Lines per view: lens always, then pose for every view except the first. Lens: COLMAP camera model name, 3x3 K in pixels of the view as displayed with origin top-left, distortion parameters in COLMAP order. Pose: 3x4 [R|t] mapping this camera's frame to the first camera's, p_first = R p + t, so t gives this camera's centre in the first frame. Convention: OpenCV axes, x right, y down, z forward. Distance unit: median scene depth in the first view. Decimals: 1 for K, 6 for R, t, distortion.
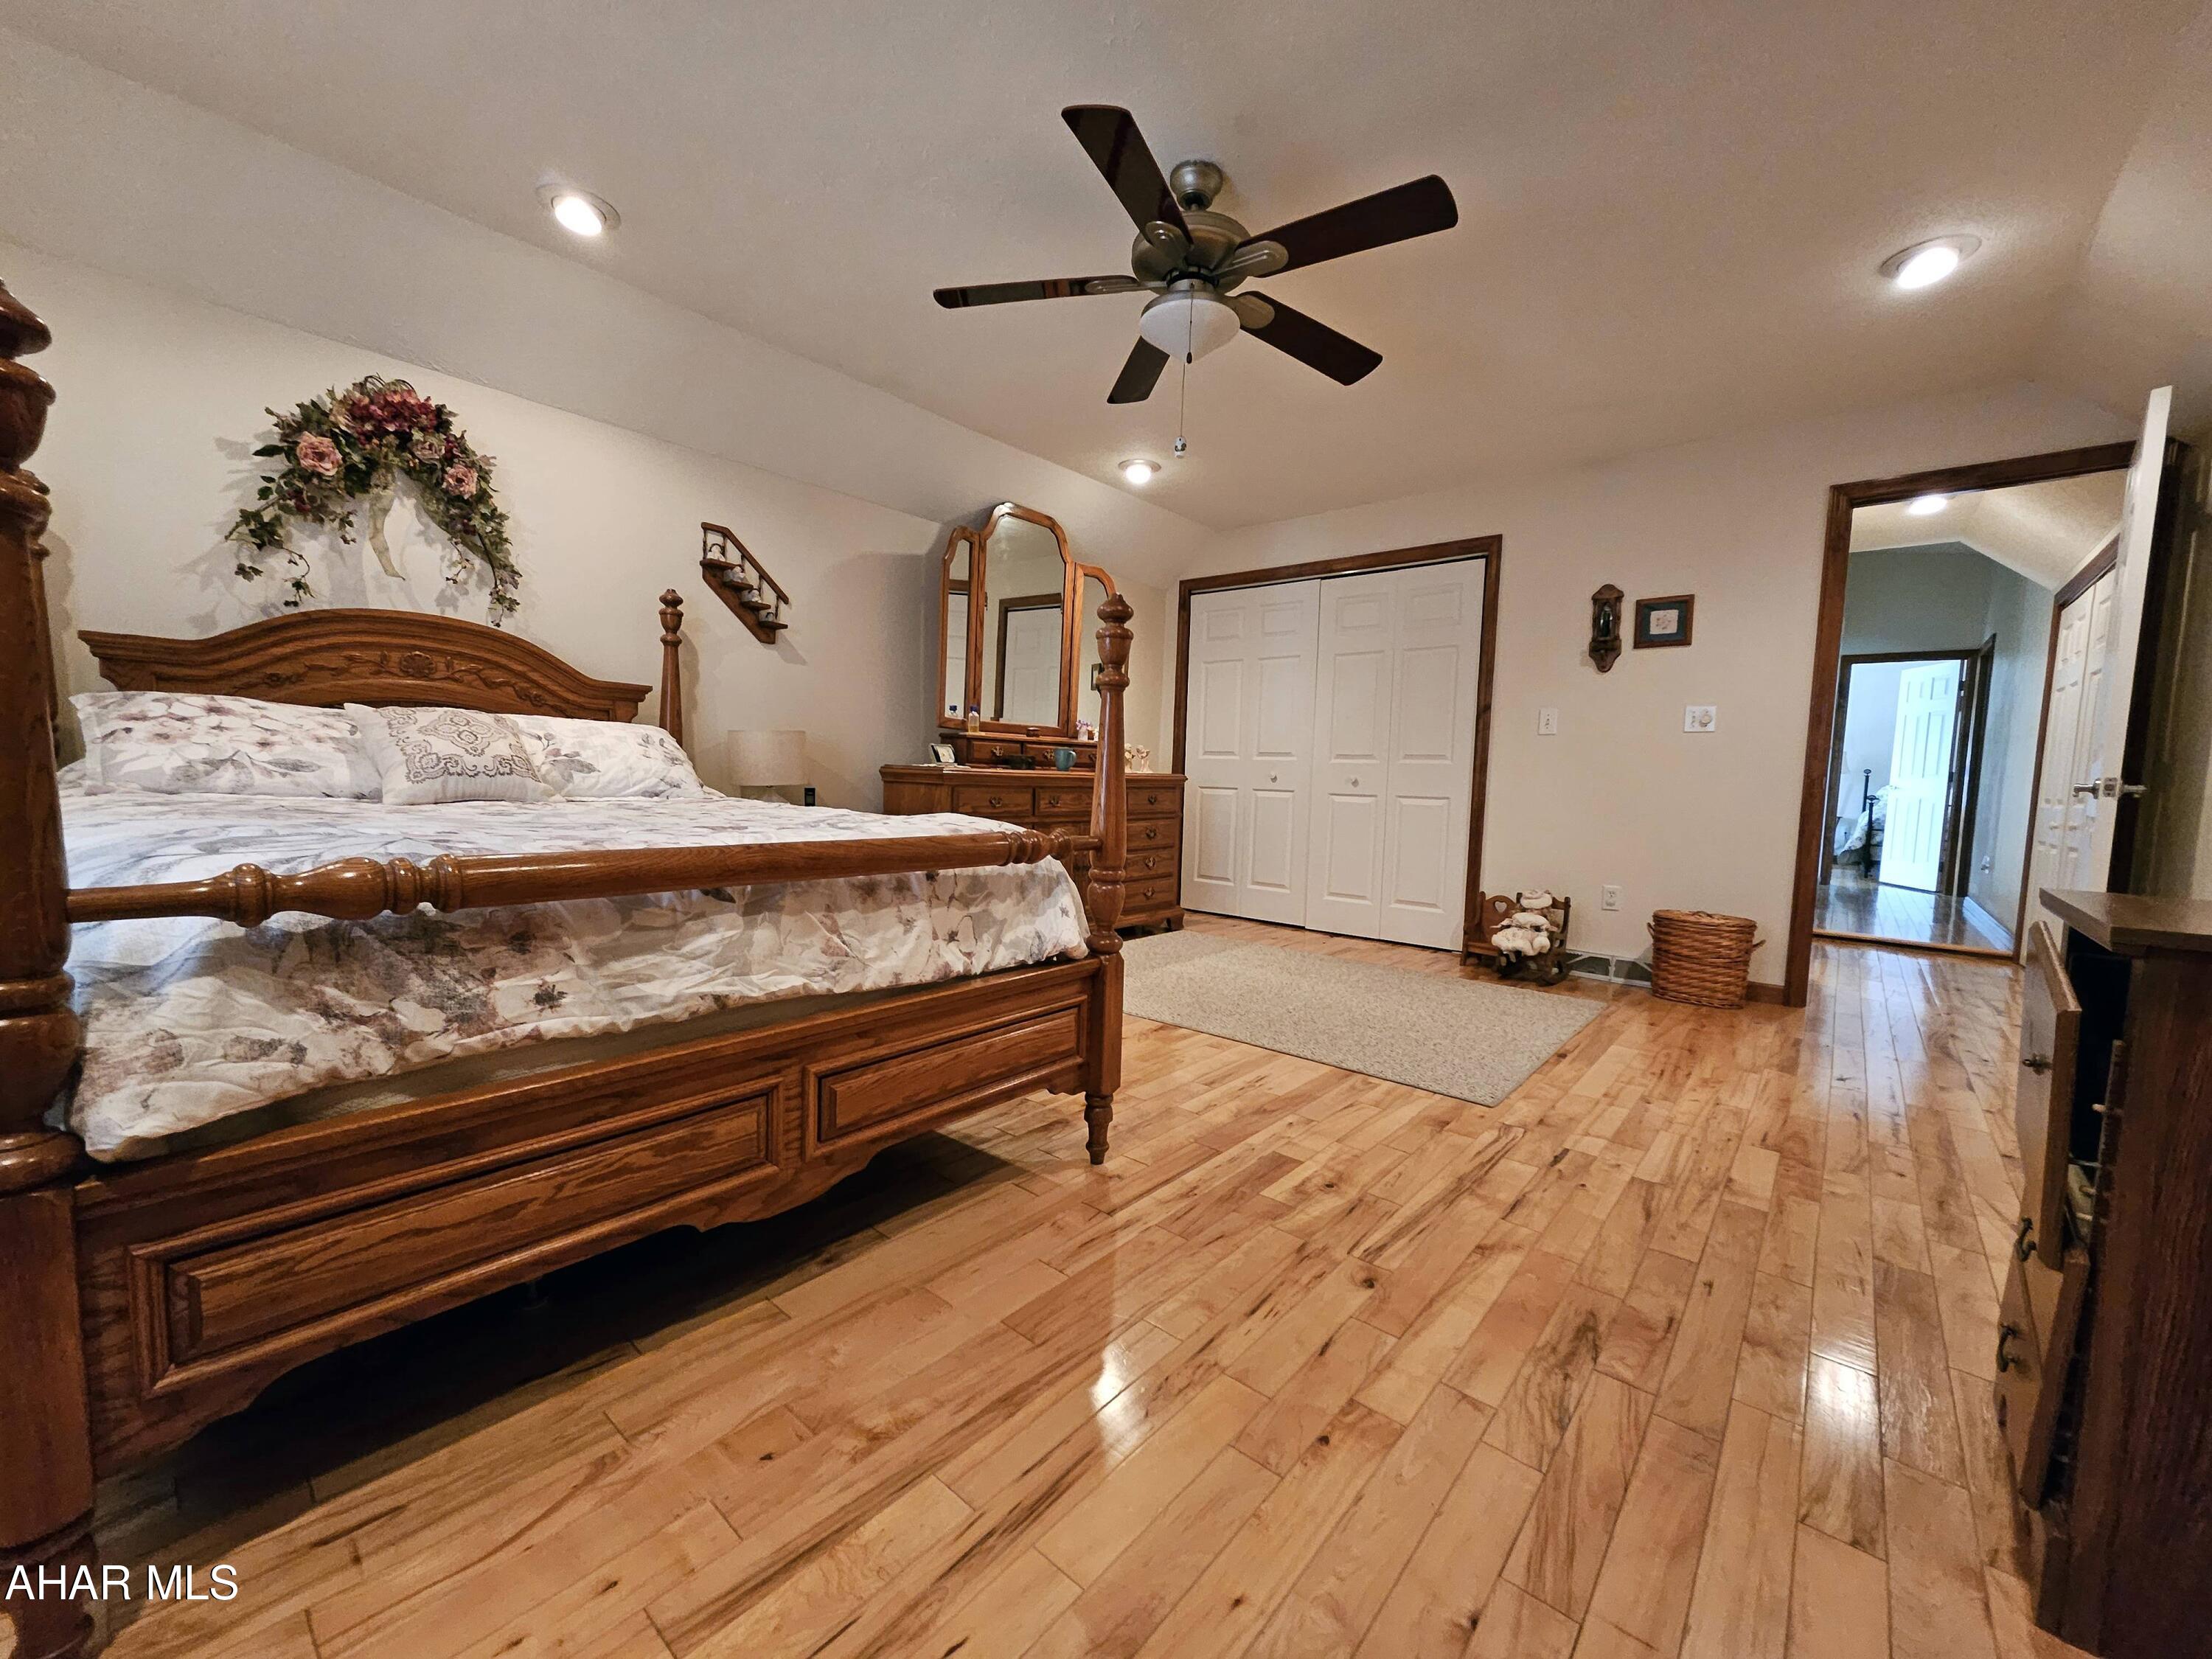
lens RADIAL K [[867.5, 0, 1110.9], [0, 867.5, 835.3], [0, 0, 1]] dist [0.002217, -0.000057]
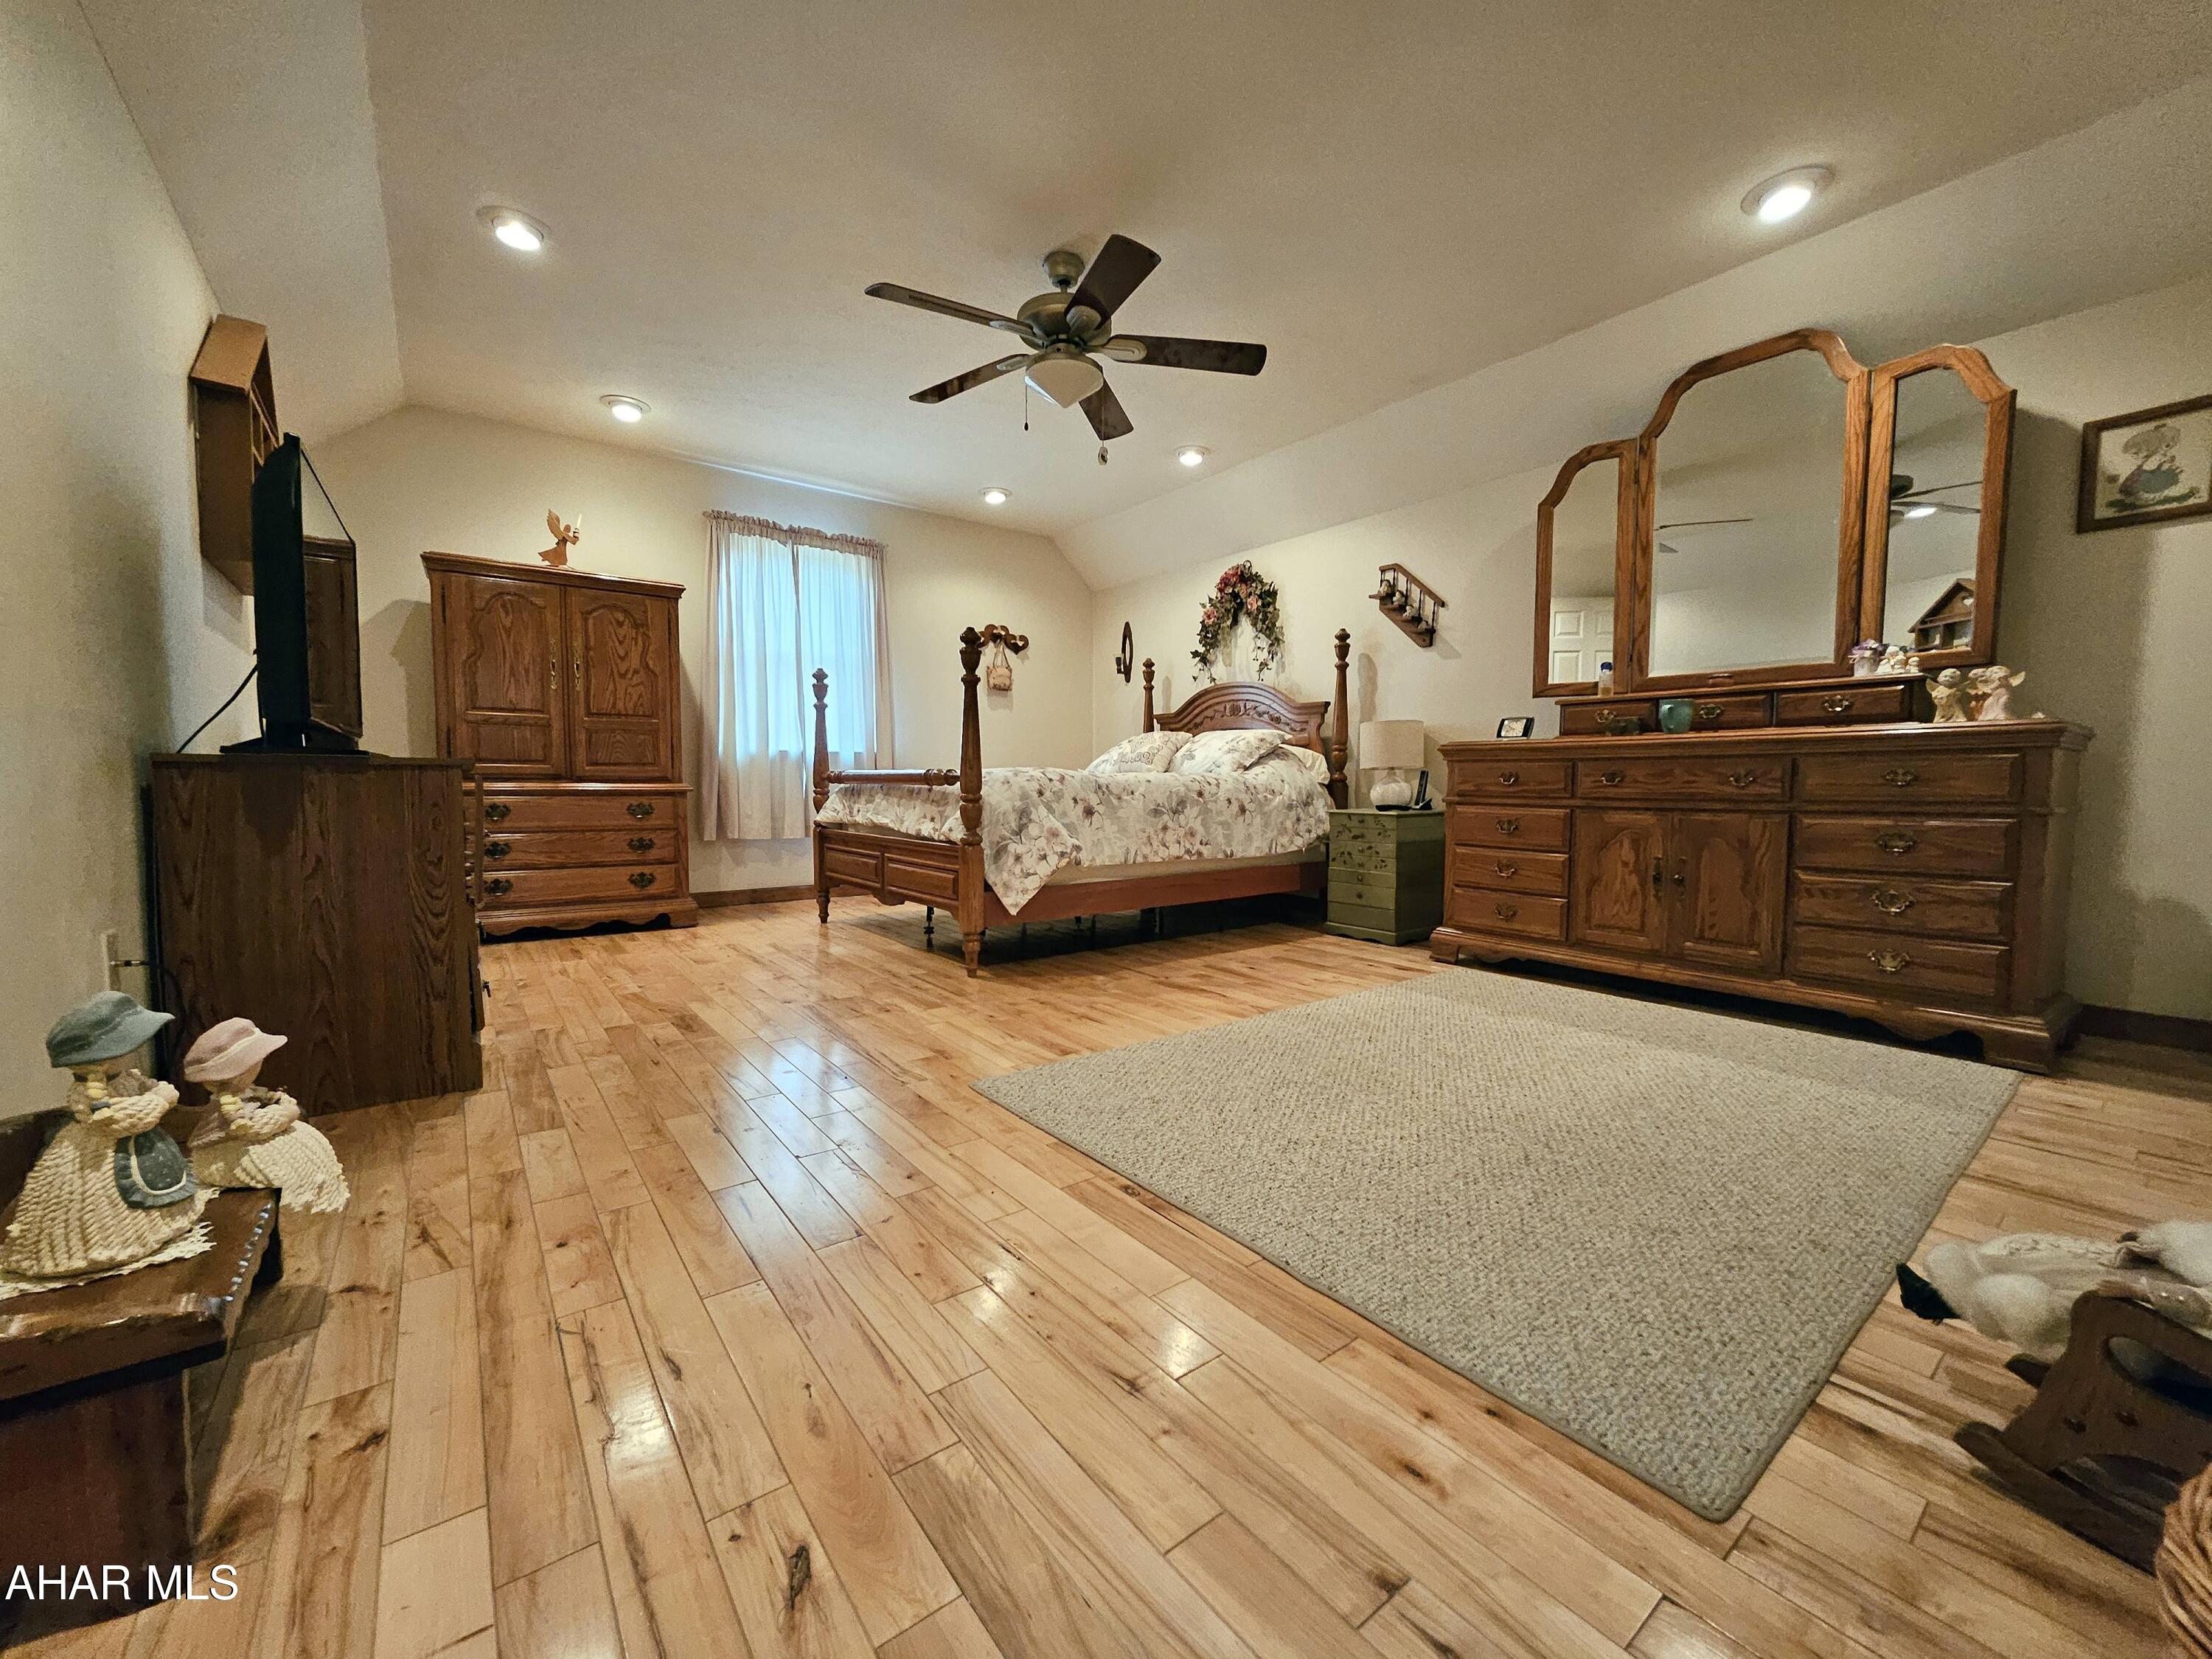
lens RADIAL K [[867.5, 0, 1110.9], [0, 867.5, 835.3], [0, 0, 1]] dist [0.002217, -0.000057]
pose [[-0.206263, 0.026473, -0.978138, 0.928975], [-0.084950, 0.995375, 0.044853, 0.011855], [0.974802, 0.092345, -0.203060, 0.960437]]
